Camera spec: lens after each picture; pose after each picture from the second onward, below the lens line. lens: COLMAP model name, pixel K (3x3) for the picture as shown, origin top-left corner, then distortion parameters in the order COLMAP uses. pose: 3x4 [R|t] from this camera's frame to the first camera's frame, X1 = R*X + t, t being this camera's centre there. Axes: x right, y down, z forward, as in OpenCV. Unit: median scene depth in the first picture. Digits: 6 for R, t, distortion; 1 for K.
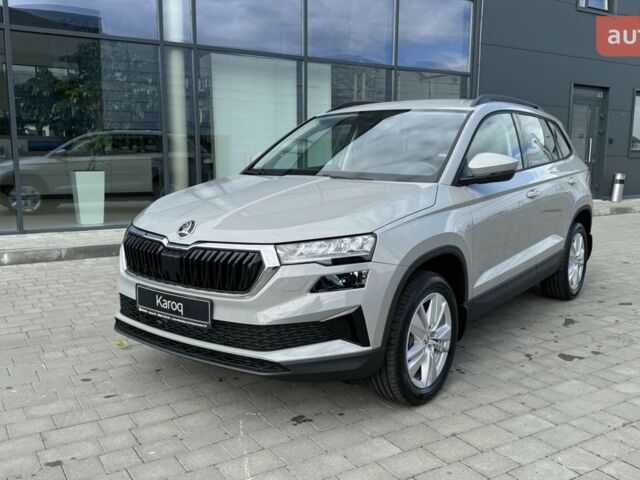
lens RADIAL K [[601.7, 0, 324.4], [0, 601.7, 249.9], [0, 0, 1]] dist [0.021313, 0.000000]
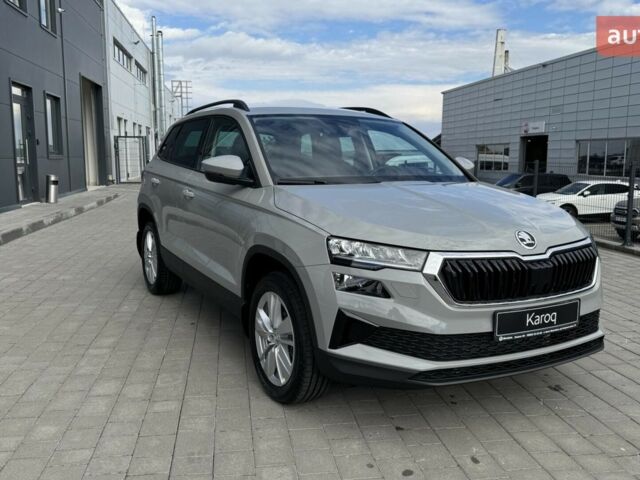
lens RADIAL K [[601.7, 0, 305.5], [0, 601.7, 258.1], [0, 0, 1]] dist [0.021313, 0.000000]
pose [[0.412354, -0.158417, 0.897145, -1.168805], [0.146889, 0.983442, 0.106141, -0.148557], [-0.899104, 0.088013, 0.428796, 0.861423]]
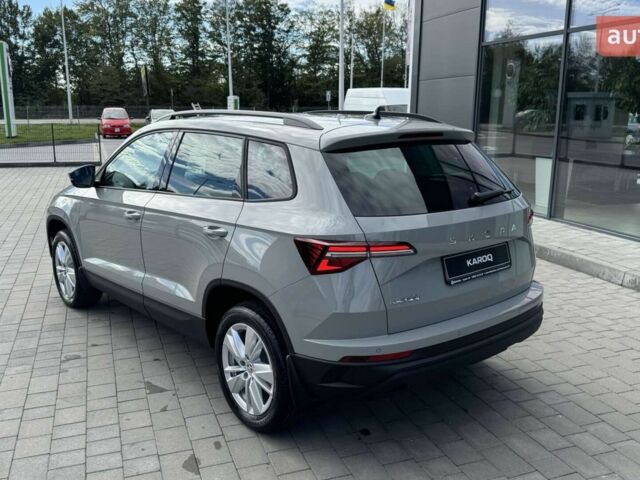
lens RADIAL K [[601.7, 0, 320.9], [0, 601.7, 240.8], [0, 0, 1]] dist [0.021313, 0.000000]
pose [[-0.205726, 0.191711, -0.959648, 1.640389], [-0.172406, 0.958185, 0.228379, -0.438815], [0.963303, 0.212432, -0.164072, 1.950563]]
